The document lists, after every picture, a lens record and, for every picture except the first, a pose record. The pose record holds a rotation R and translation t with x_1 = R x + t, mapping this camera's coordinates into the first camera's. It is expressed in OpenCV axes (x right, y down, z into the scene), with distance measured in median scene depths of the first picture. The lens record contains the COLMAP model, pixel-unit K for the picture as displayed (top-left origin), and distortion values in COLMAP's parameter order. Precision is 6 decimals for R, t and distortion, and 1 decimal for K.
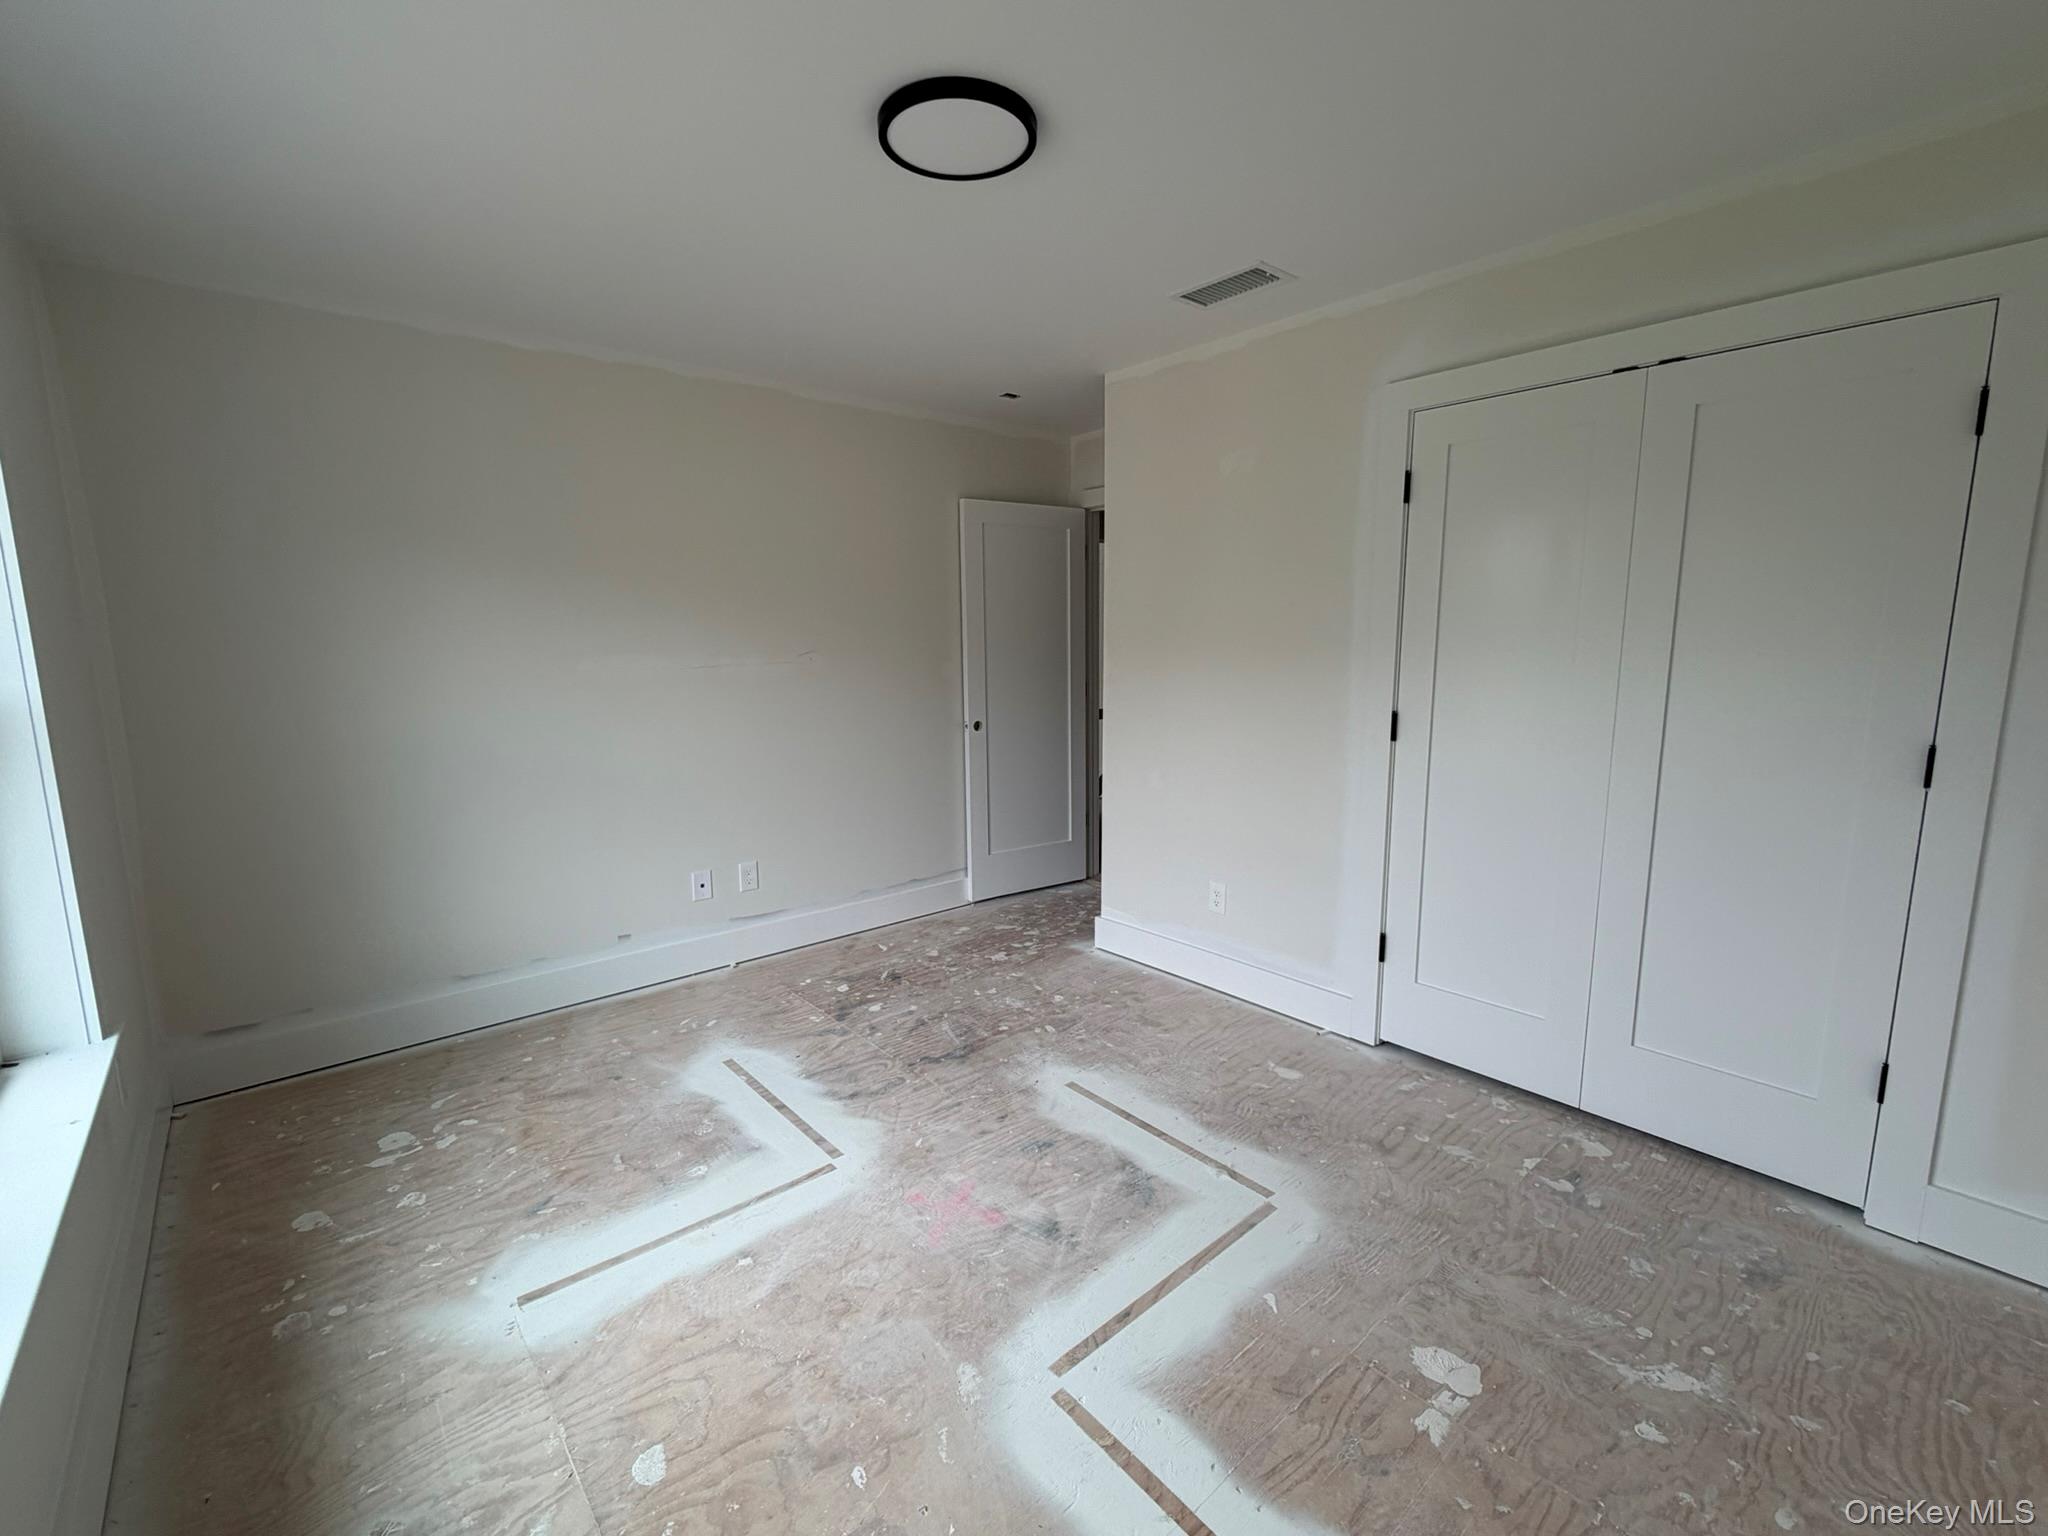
lens RADIAL K [[892.4, 0, 1025.3], [0, 892.4, 771.5], [0, 0, 1]] dist [0.000896, 0.000066]
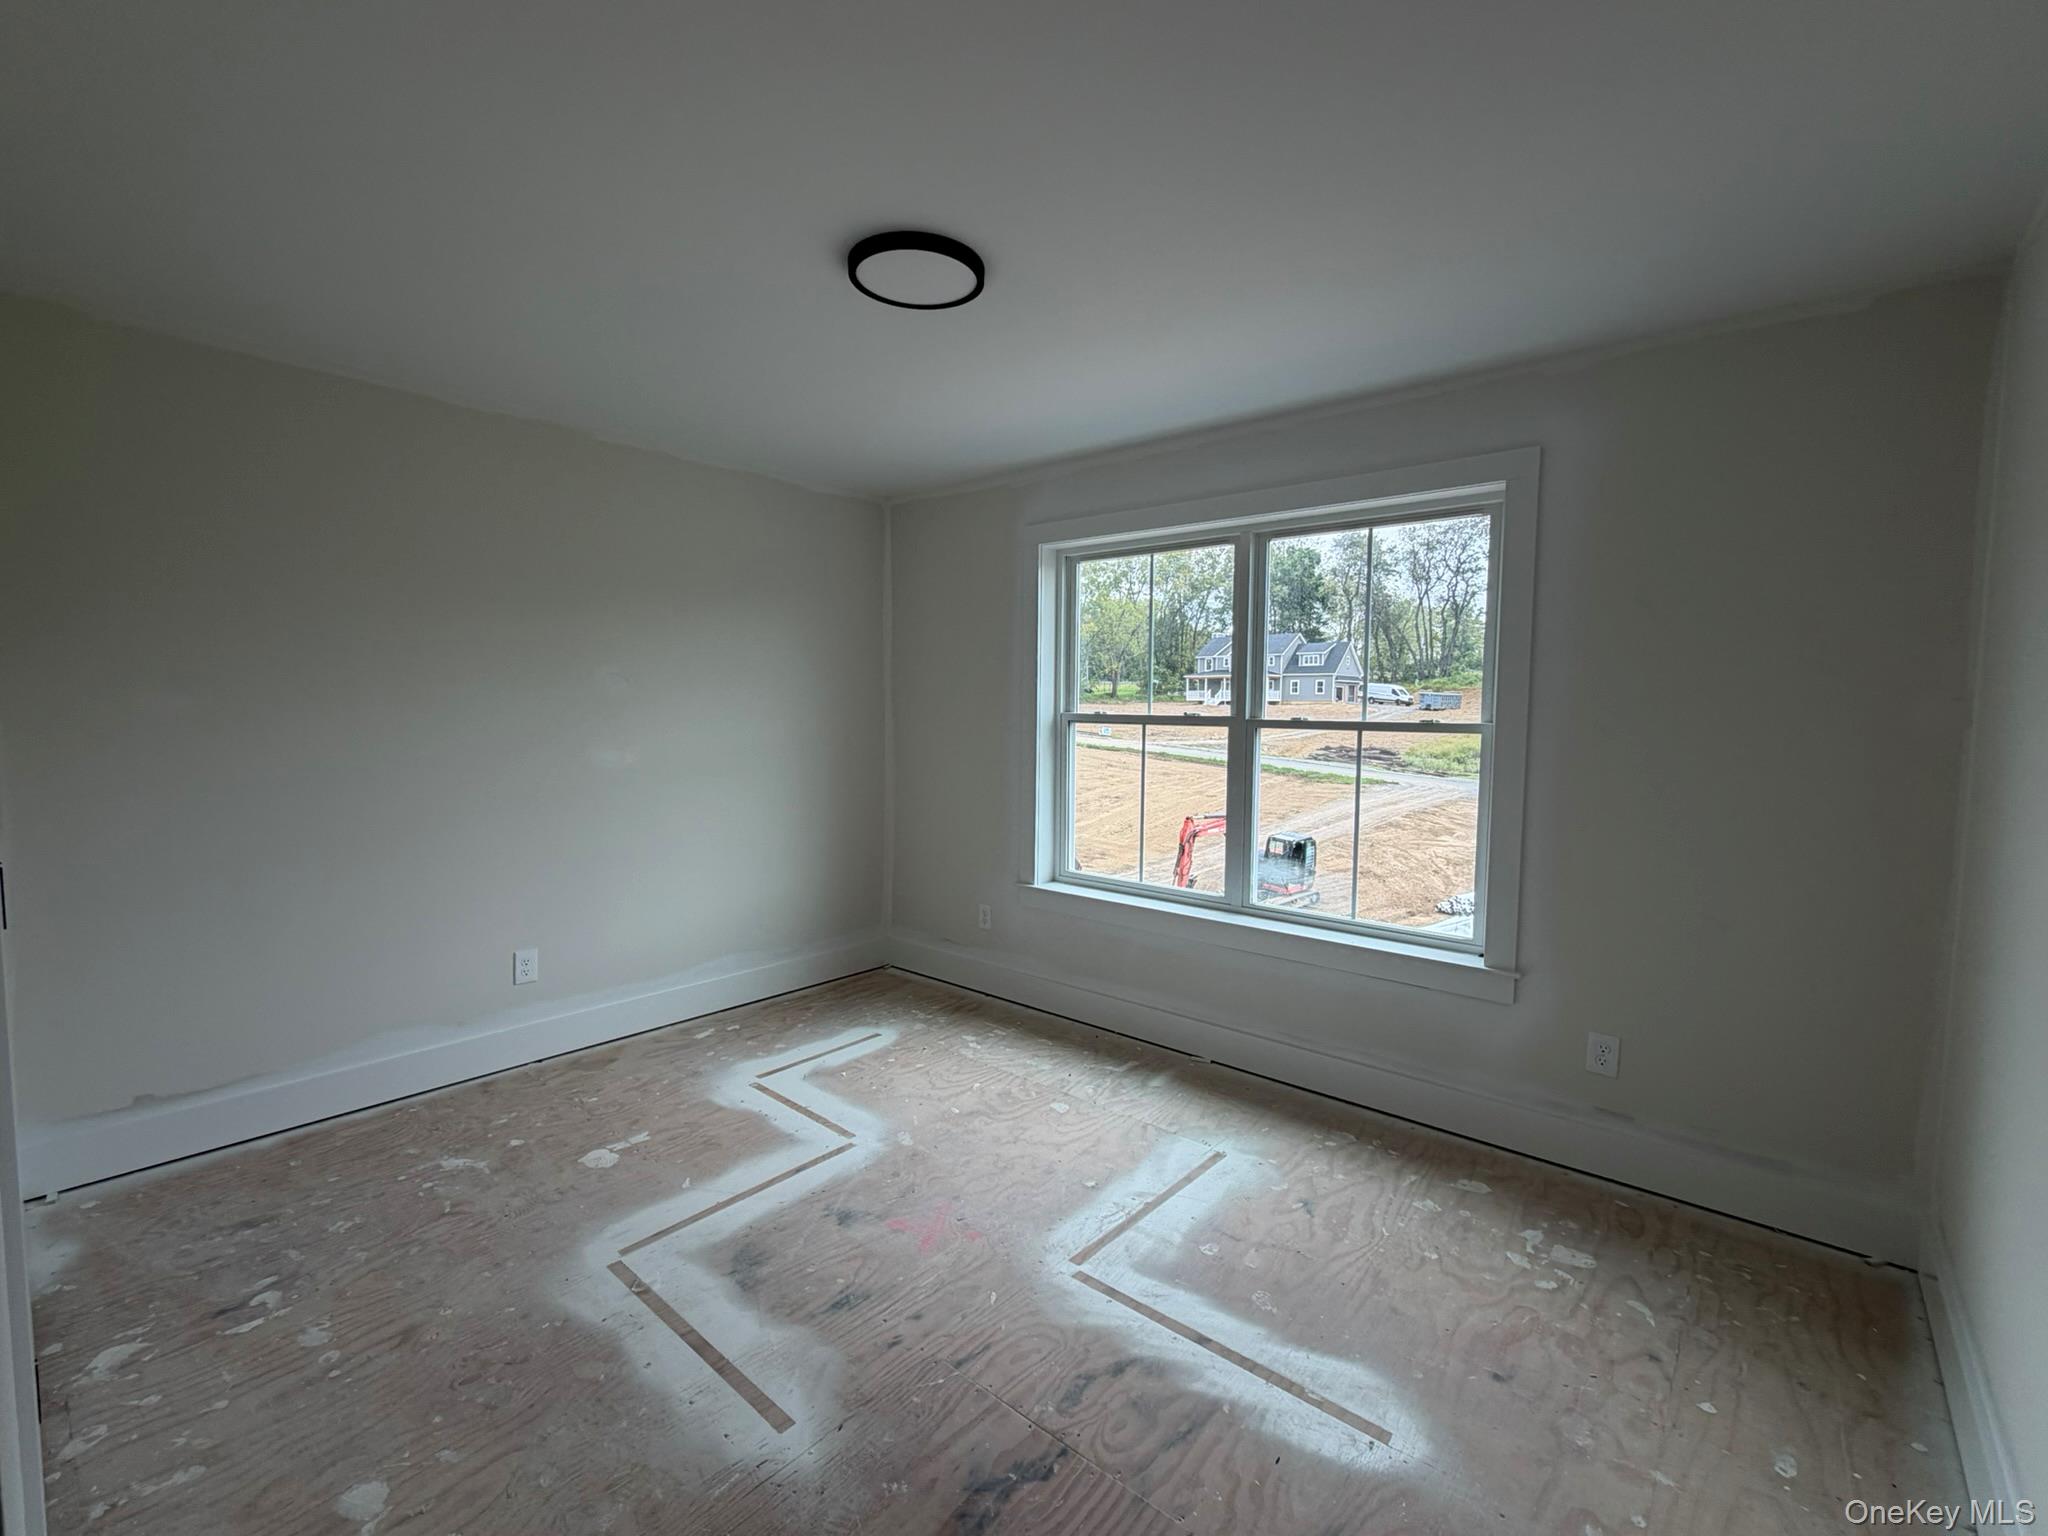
lens RADIAL K [[892.4, 0, 1025.3], [0, 892.4, 771.5], [0, 0, 1]] dist [0.000896, 0.000066]
pose [[-0.988401, 0.007878, -0.151661, -0.029466], [-0.026485, 0.974408, 0.223220, -0.293005], [0.149538, 0.224648, -0.962897, 1.954392]]
